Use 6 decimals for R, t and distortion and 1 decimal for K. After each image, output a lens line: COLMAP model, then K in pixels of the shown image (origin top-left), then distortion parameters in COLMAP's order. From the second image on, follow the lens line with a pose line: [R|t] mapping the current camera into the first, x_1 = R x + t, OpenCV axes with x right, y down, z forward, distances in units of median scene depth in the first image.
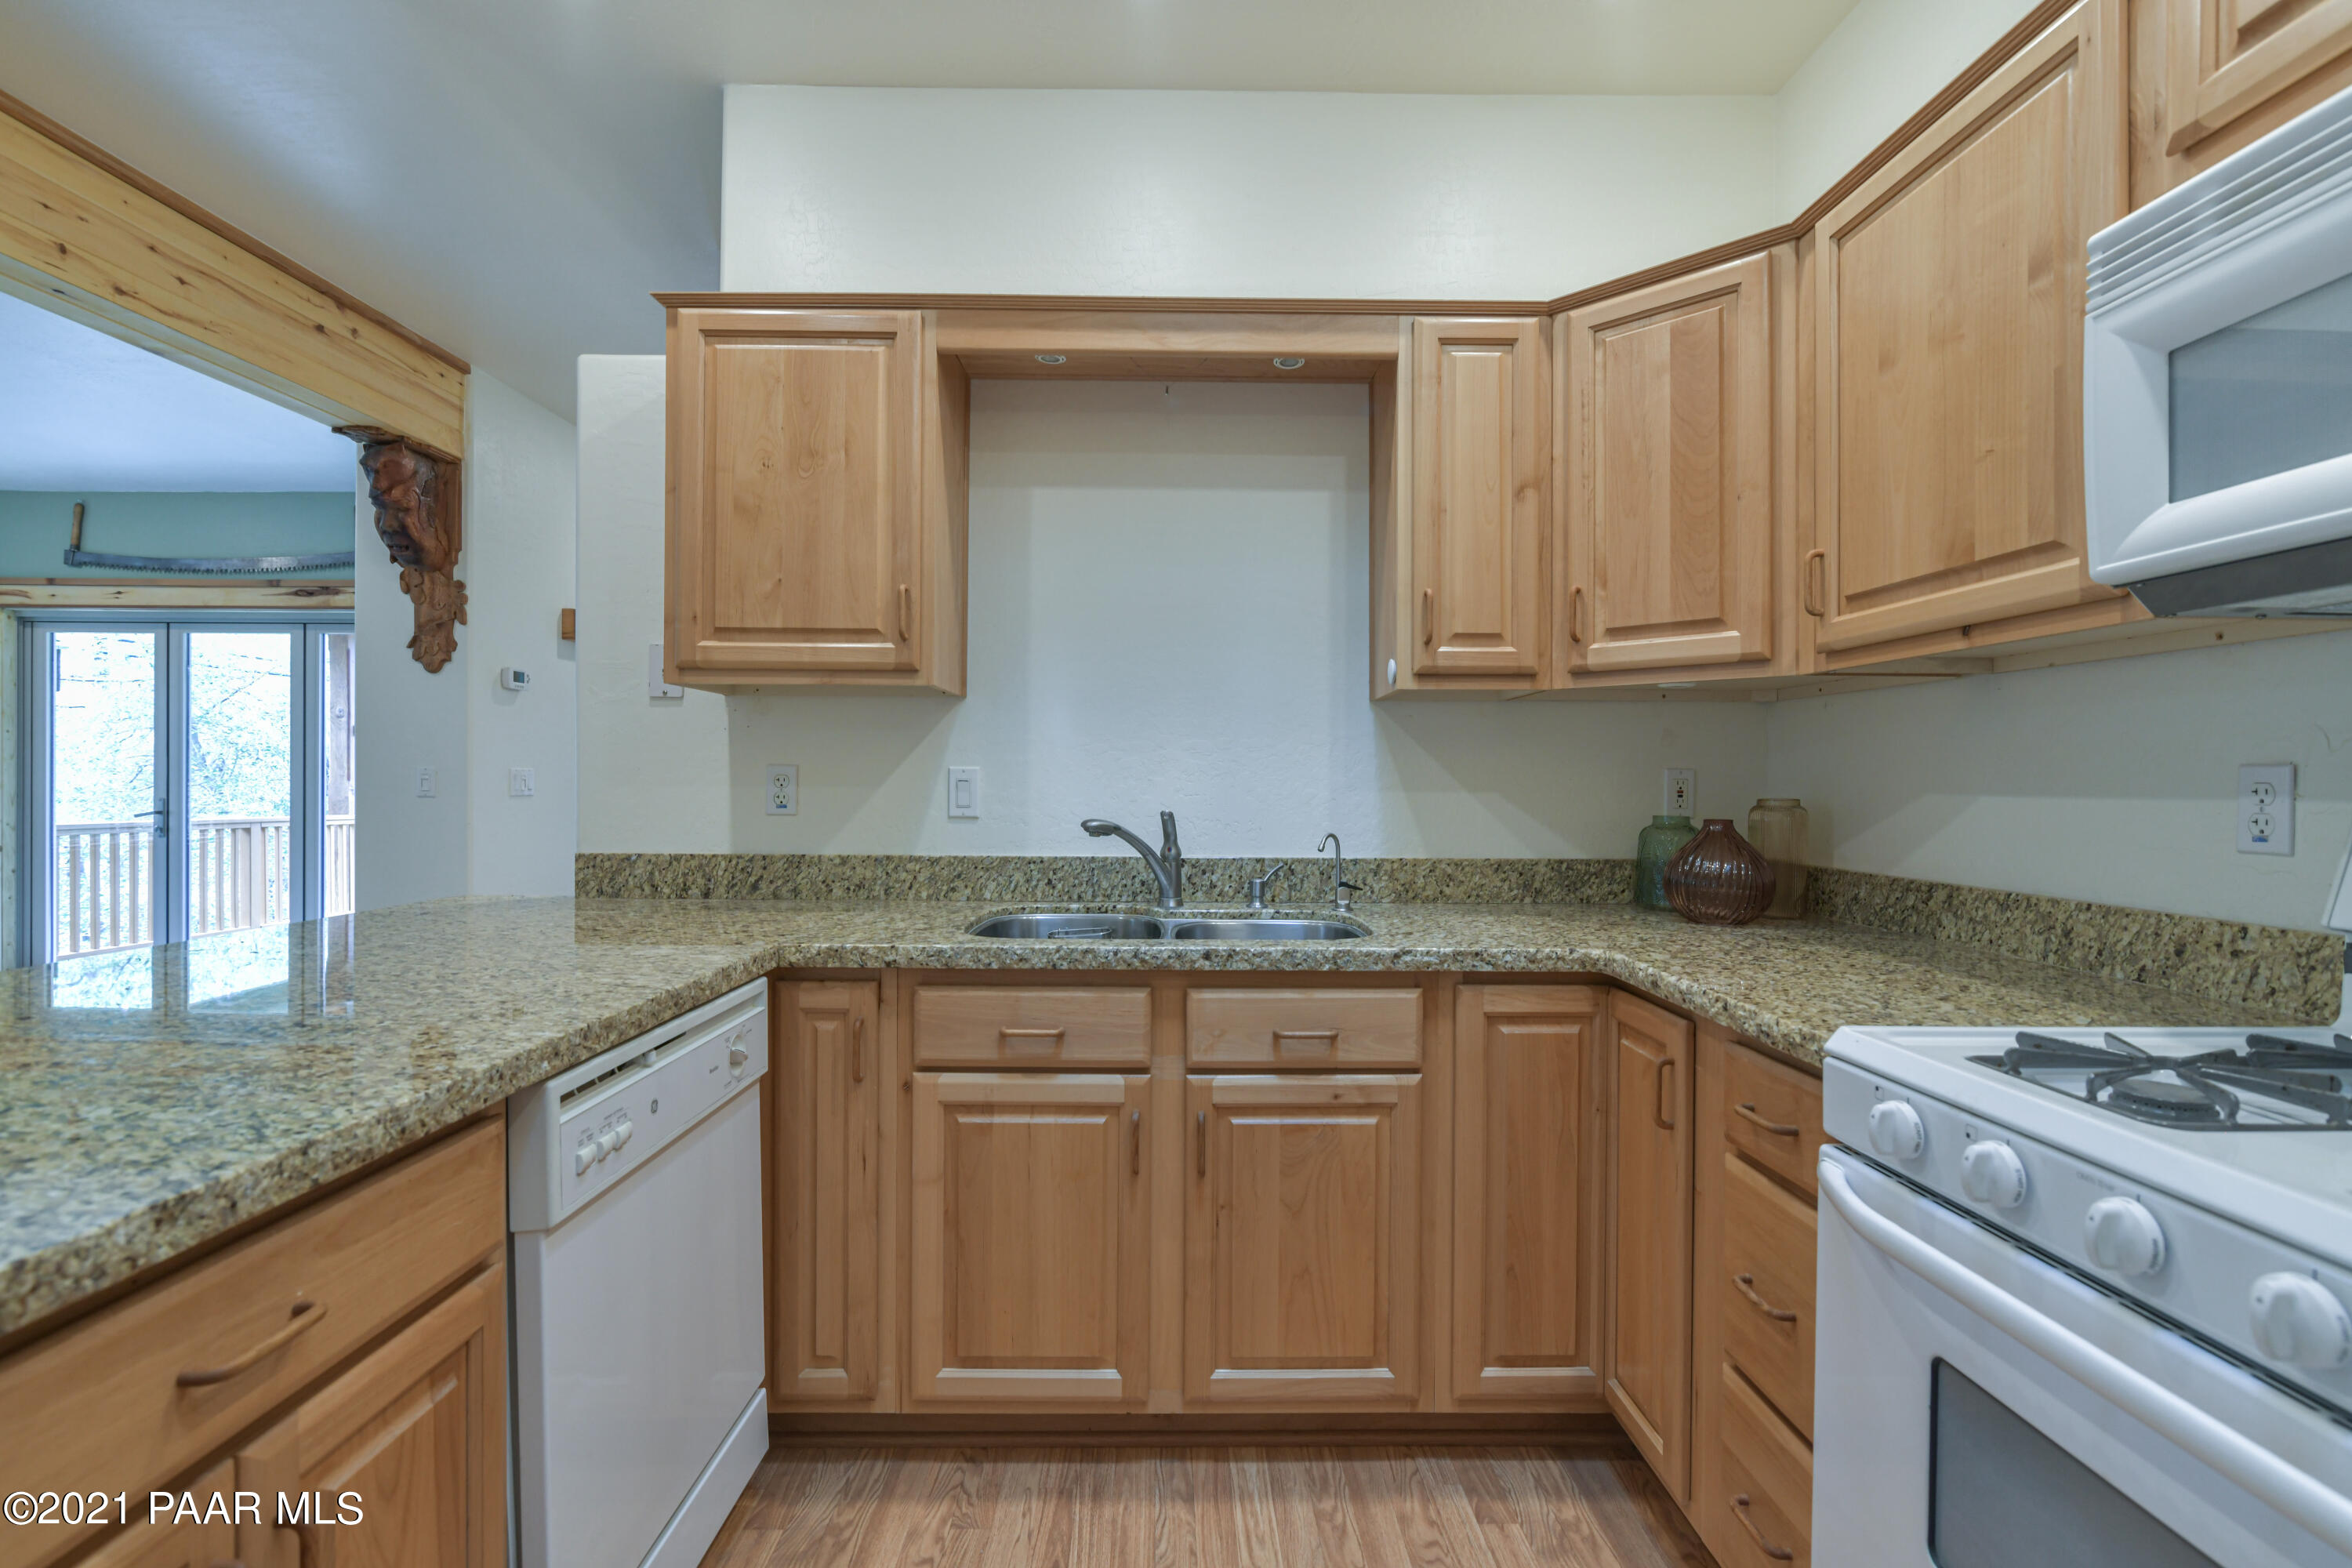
lens RADIAL K [[1063.7, 0, 1179.4], [0, 1063.7, 781.4], [0, 0, 1]] dist [-0.007788, 0.000010]
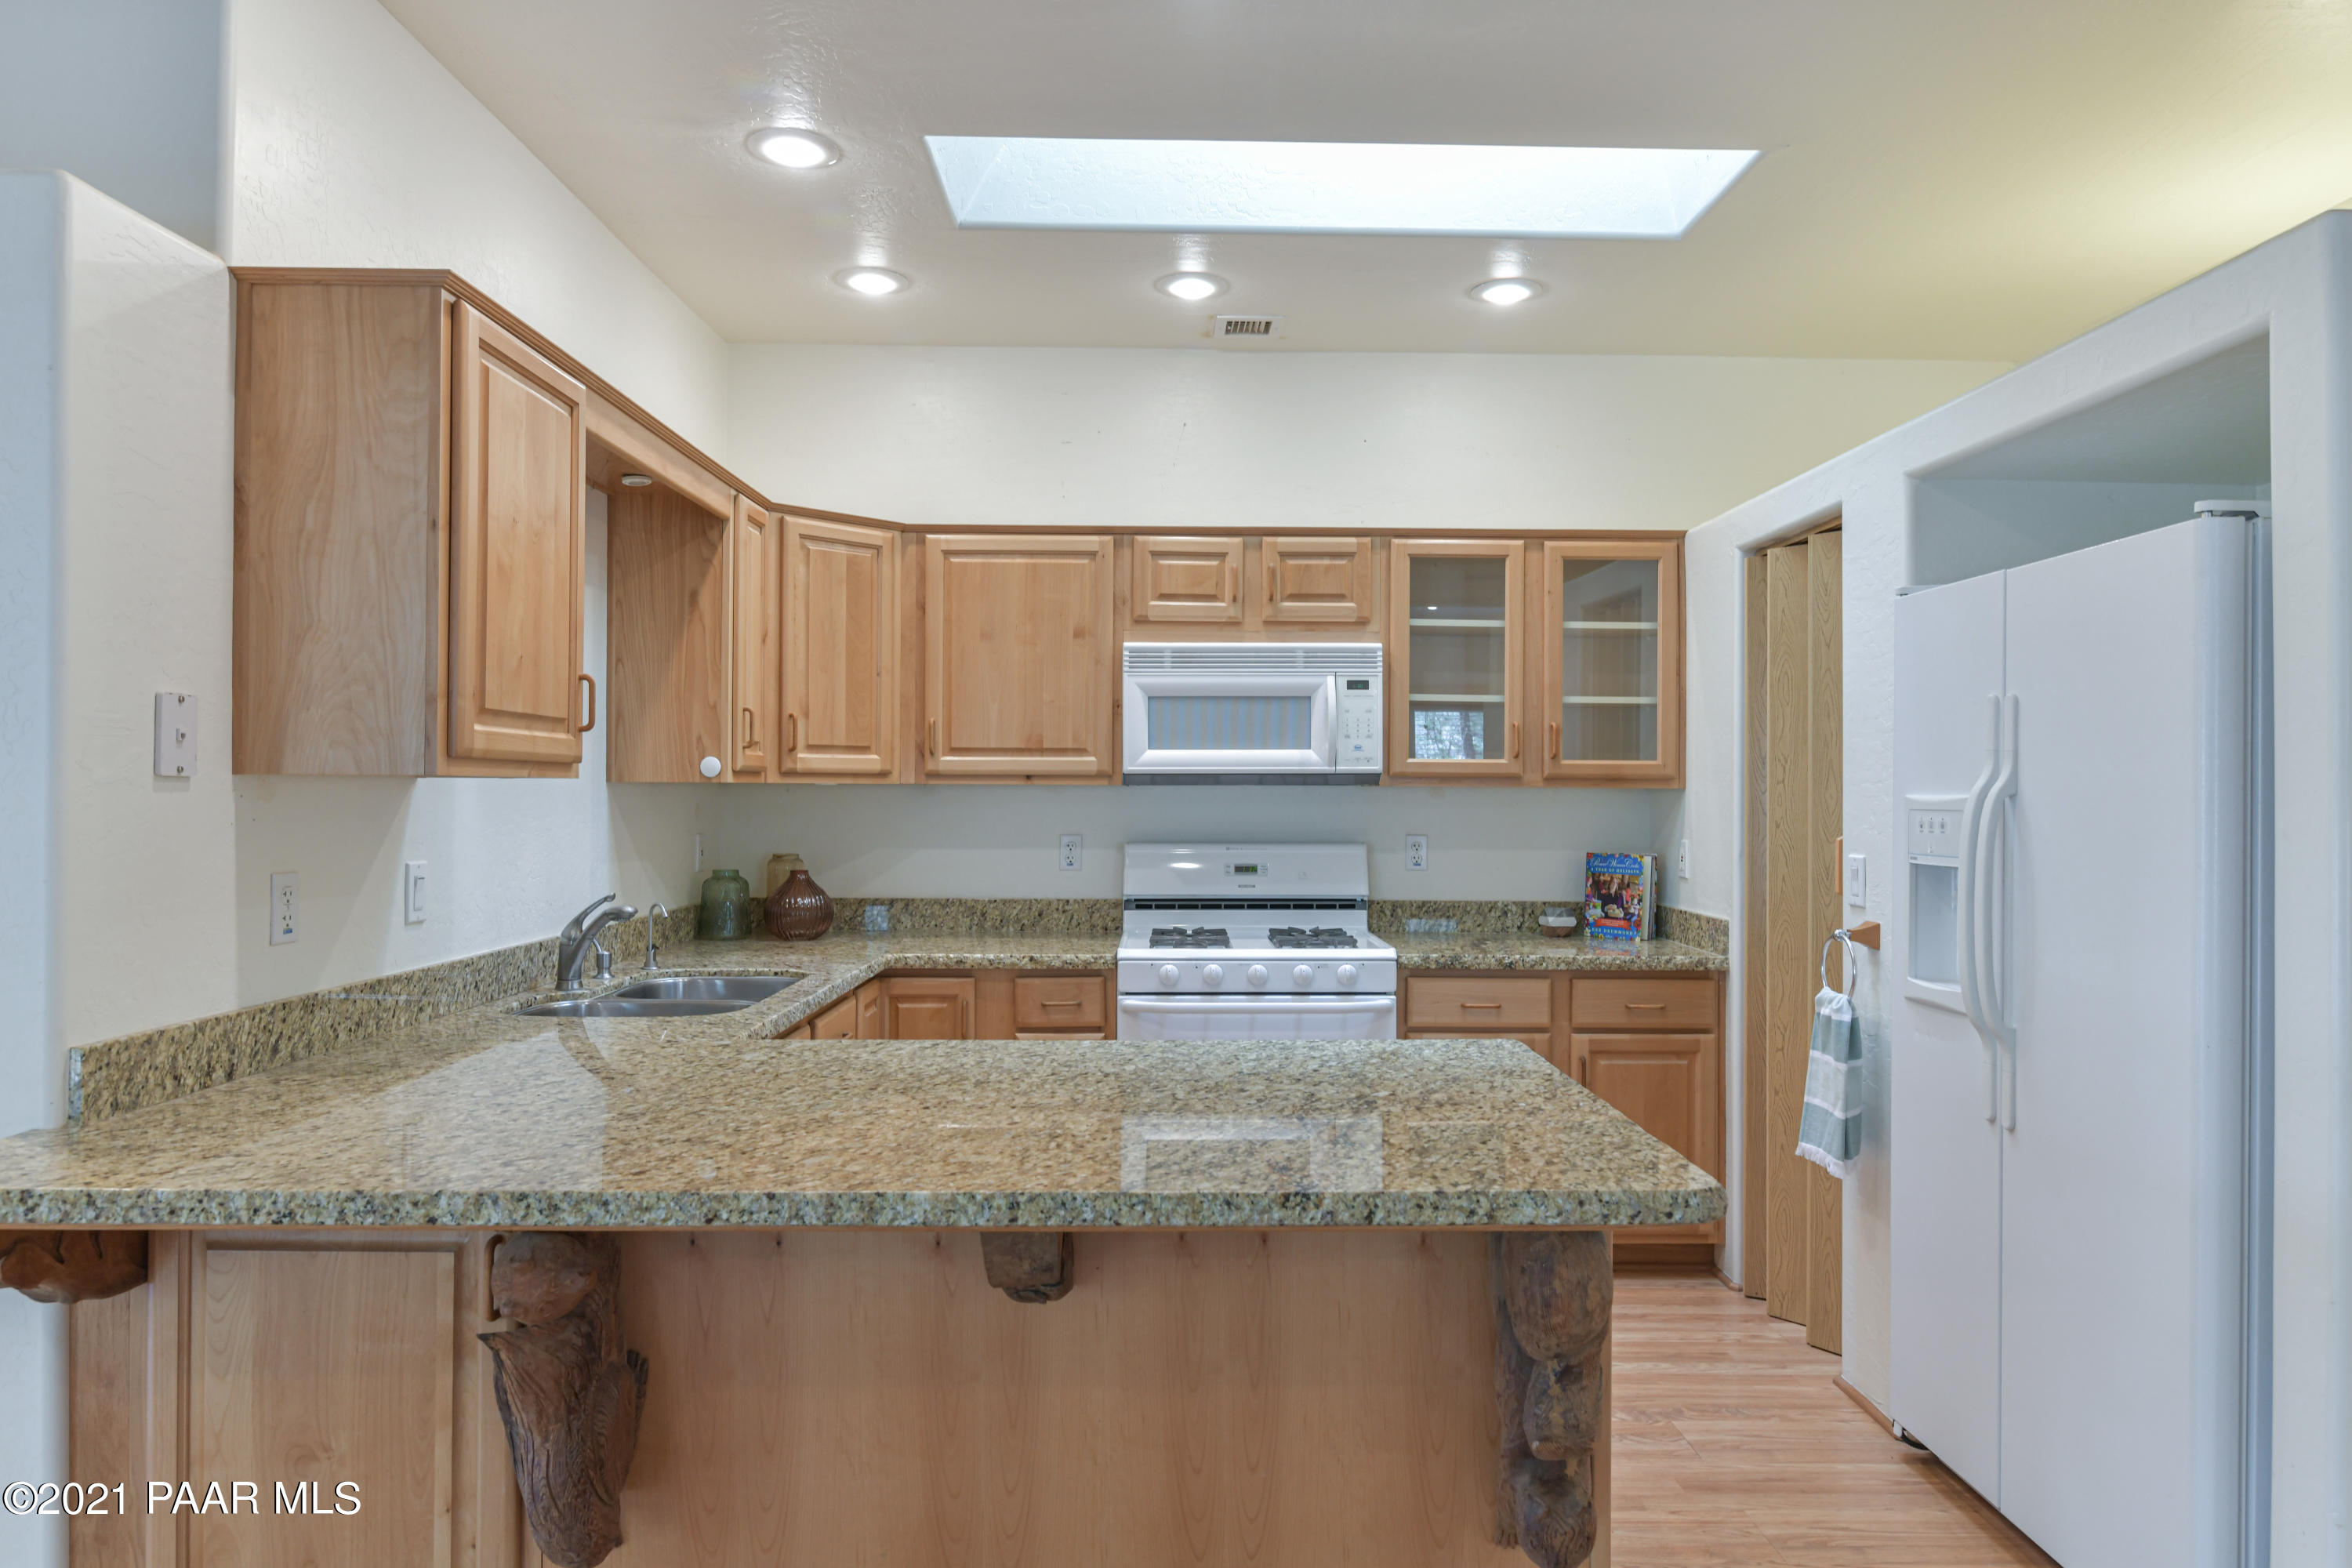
lens RADIAL K [[1418.7, 0, 1195.1], [0, 1418.7, 785.3], [0, 0, 1]] dist [-0.015570, -0.000685]
pose [[0.004941, -0.001103, 0.999987, -1.329708], [-0.004645, 0.999989, 0.001126, -0.078923], [-0.999977, -0.004651, 0.004936, 0.391716]]
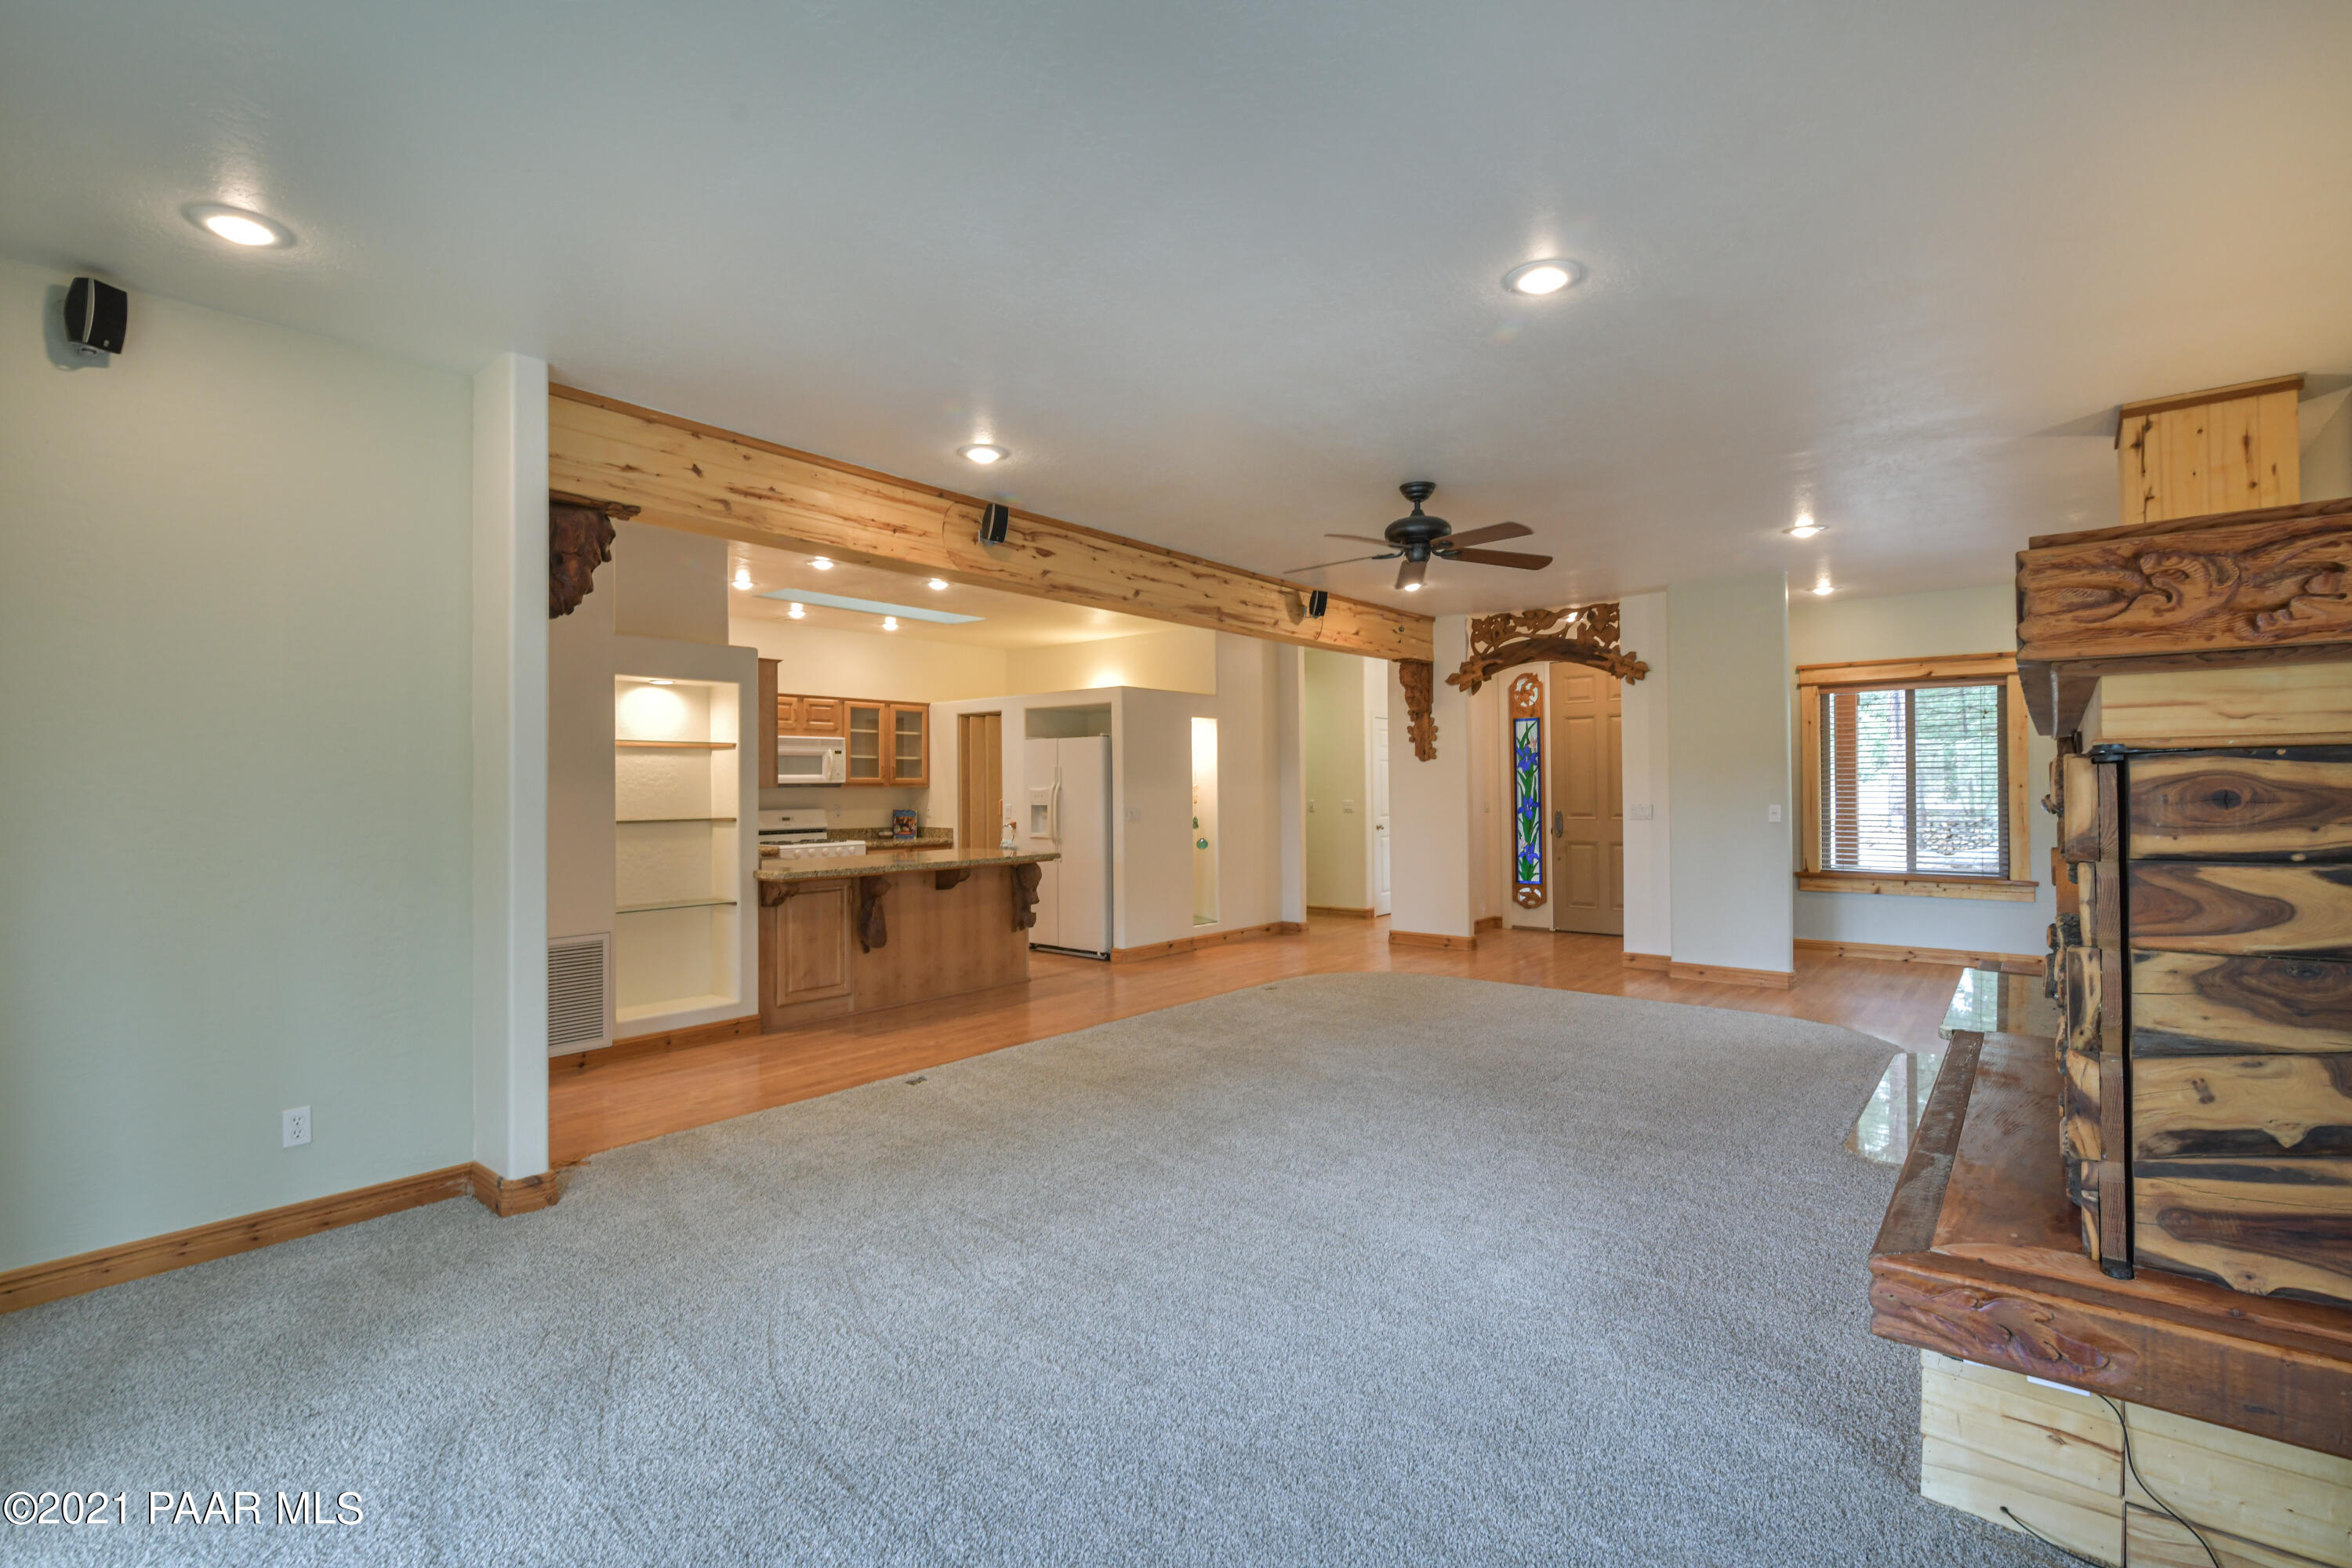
lens RADIAL K [[1063.7, 0, 1183.9], [0, 1063.7, 779.8], [0, 0, 1]] dist [-0.007788, 0.000010]
pose [[-0.766779, 0.004483, 0.641896, -2.876179], [0.003082, 0.999990, -0.003302, -0.087981], [-0.641904, -0.000553, -0.766785, 2.233341]]
